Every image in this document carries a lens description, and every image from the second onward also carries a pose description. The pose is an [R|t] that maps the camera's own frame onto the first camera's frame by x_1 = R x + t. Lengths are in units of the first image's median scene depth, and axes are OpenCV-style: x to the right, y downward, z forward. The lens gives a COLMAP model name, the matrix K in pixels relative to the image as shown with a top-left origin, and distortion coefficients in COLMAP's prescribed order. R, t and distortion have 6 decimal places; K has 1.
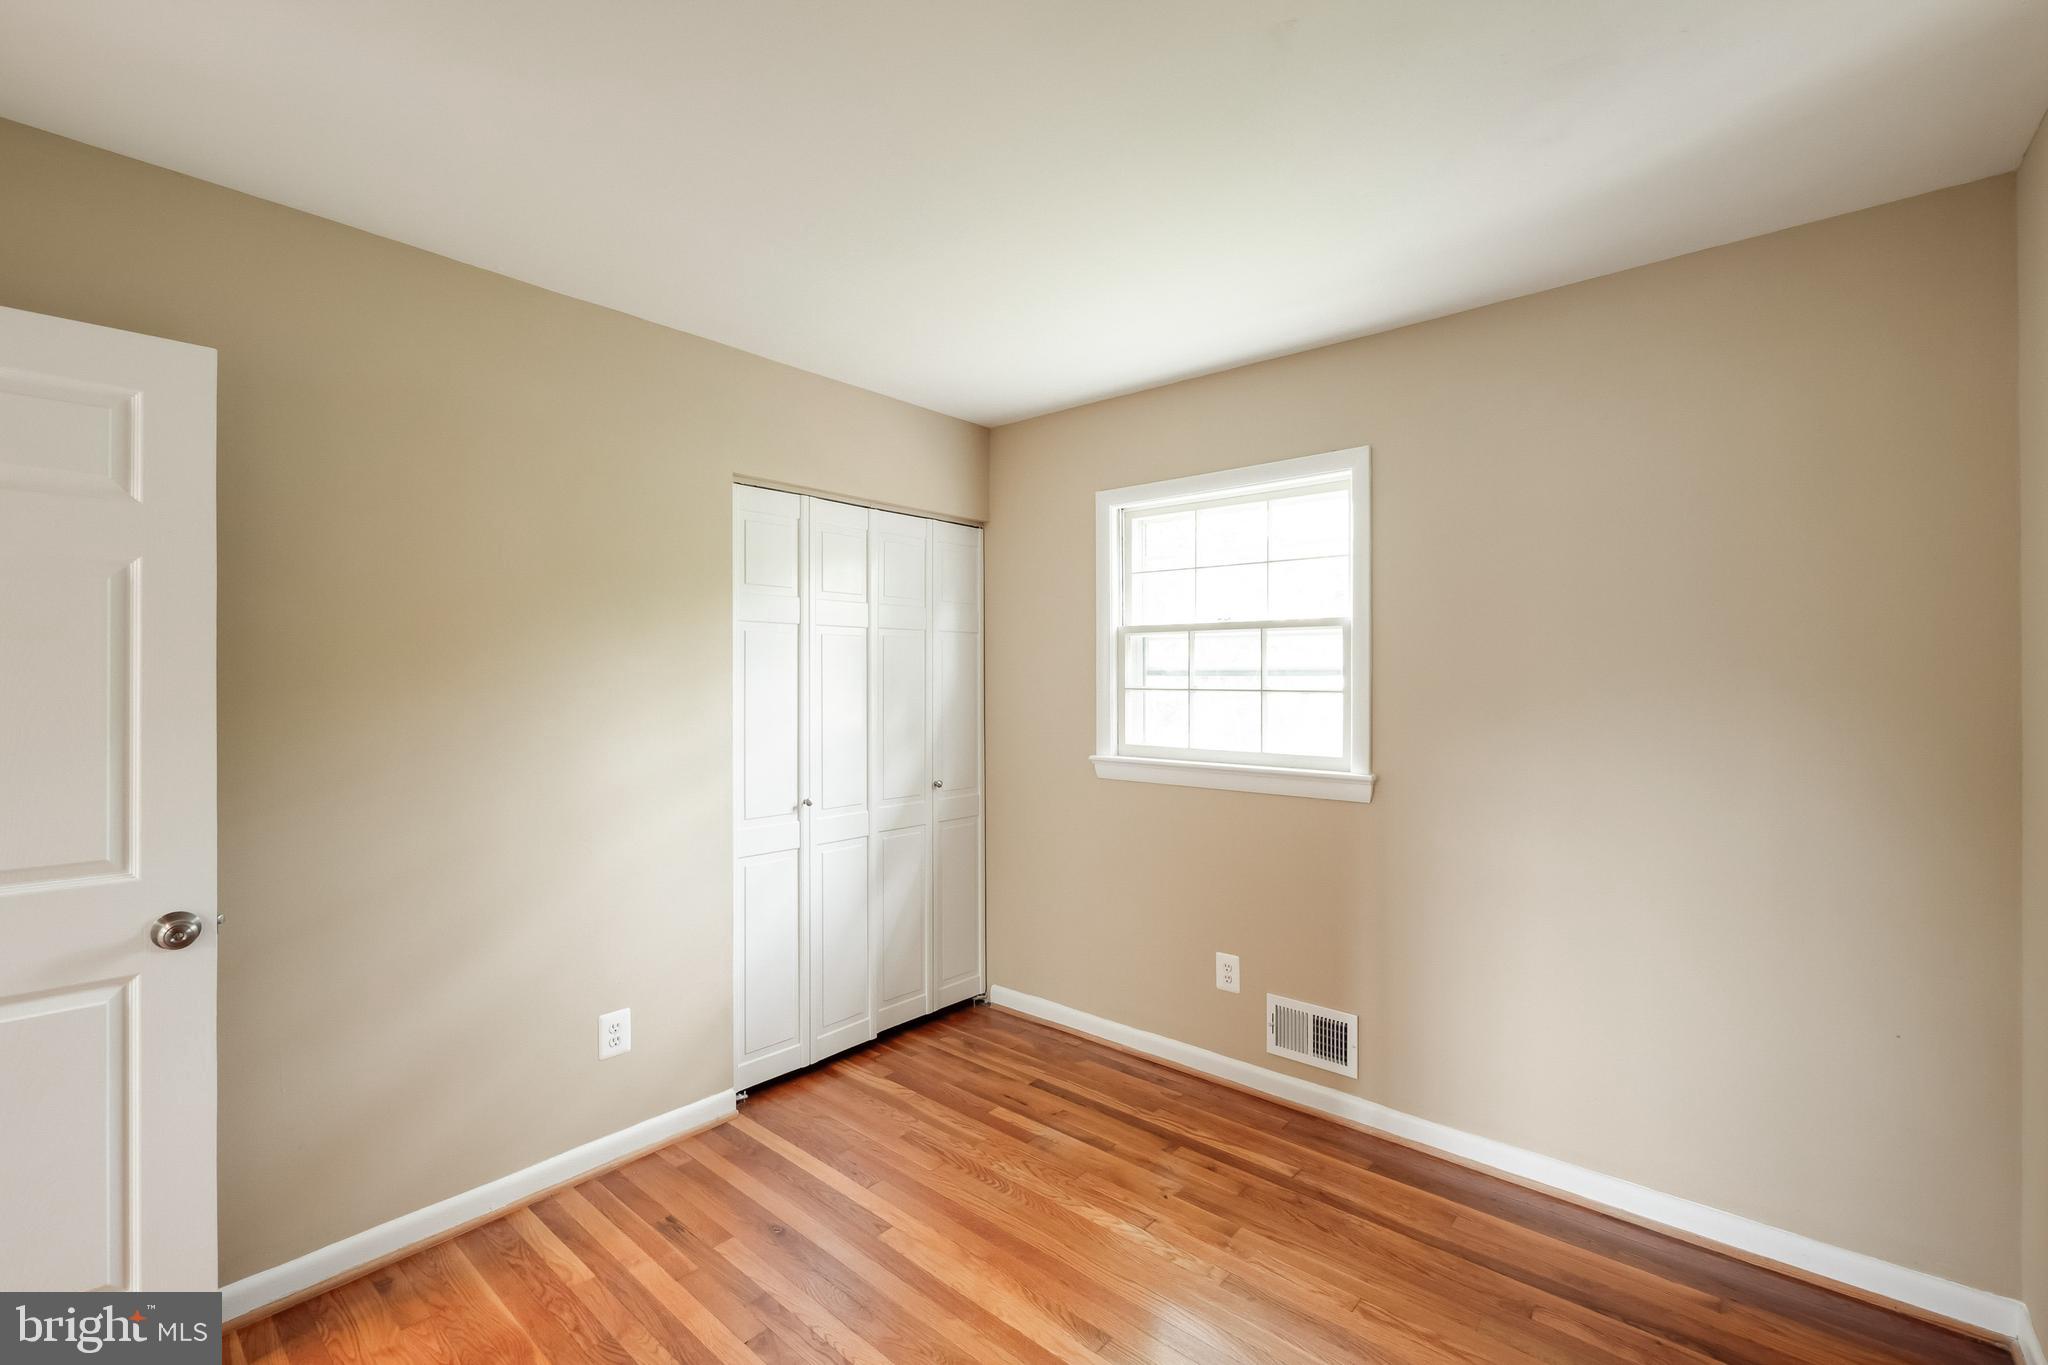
lens RADIAL K [[883.3, 0, 1028.8], [0, 883.3, 679.7], [0, 0, 1]] dist [0.004477, 0.000198]
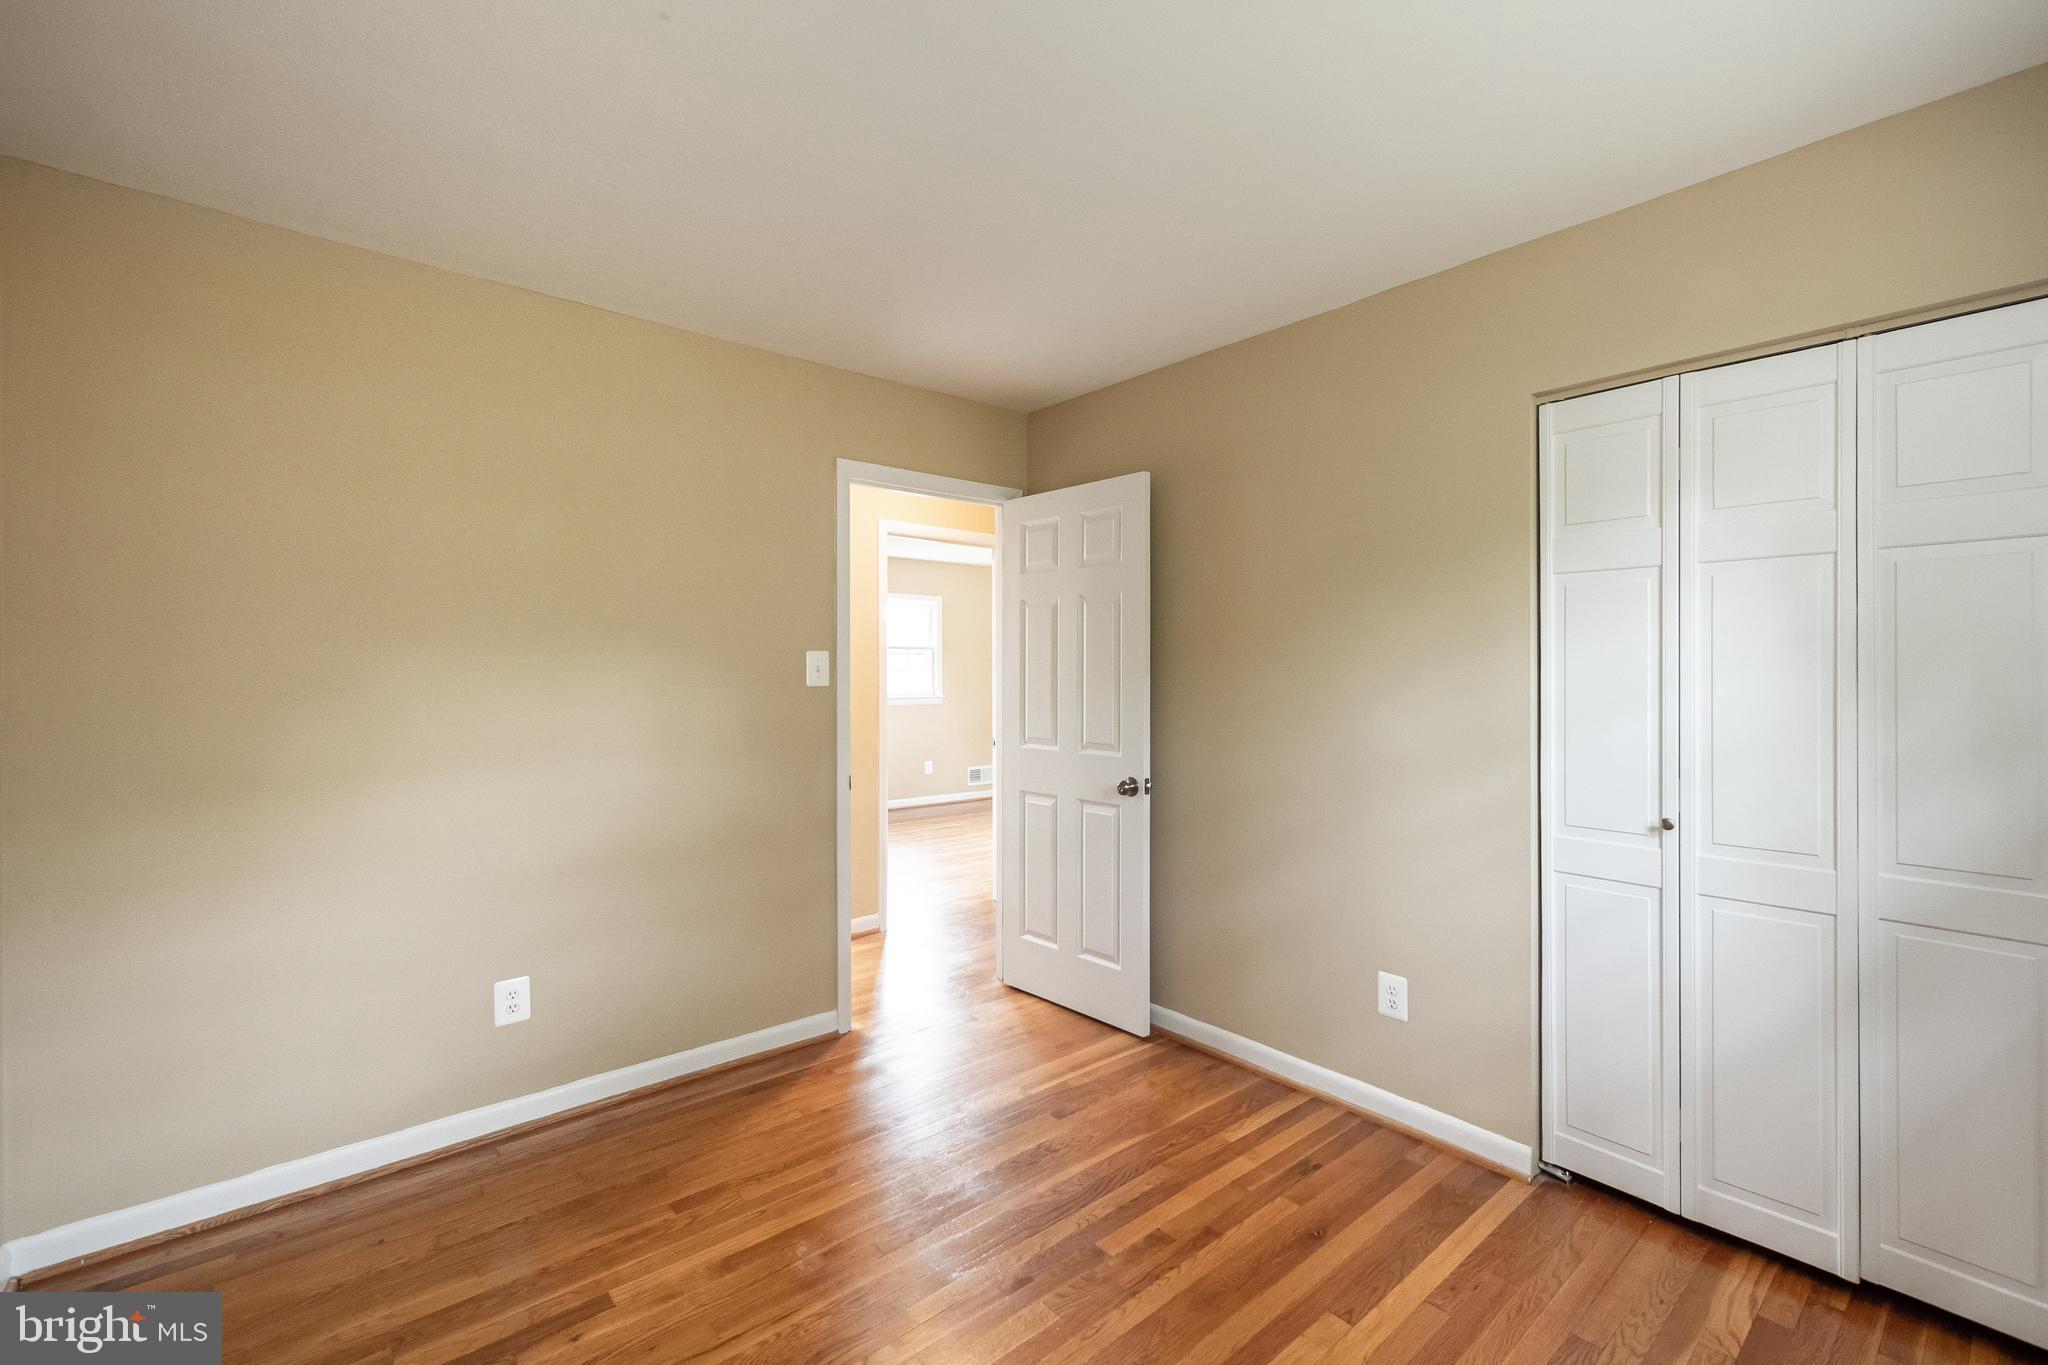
lens RADIAL K [[883.3, 0, 1028.8], [0, 883.3, 679.7], [0, 0, 1]] dist [0.004477, 0.000198]
pose [[-0.156699, 0.009782, -0.987598, 0.553545], [-0.004147, 0.999936, 0.010563, 0.024434], [0.987638, 0.005751, -0.156648, 0.686437]]
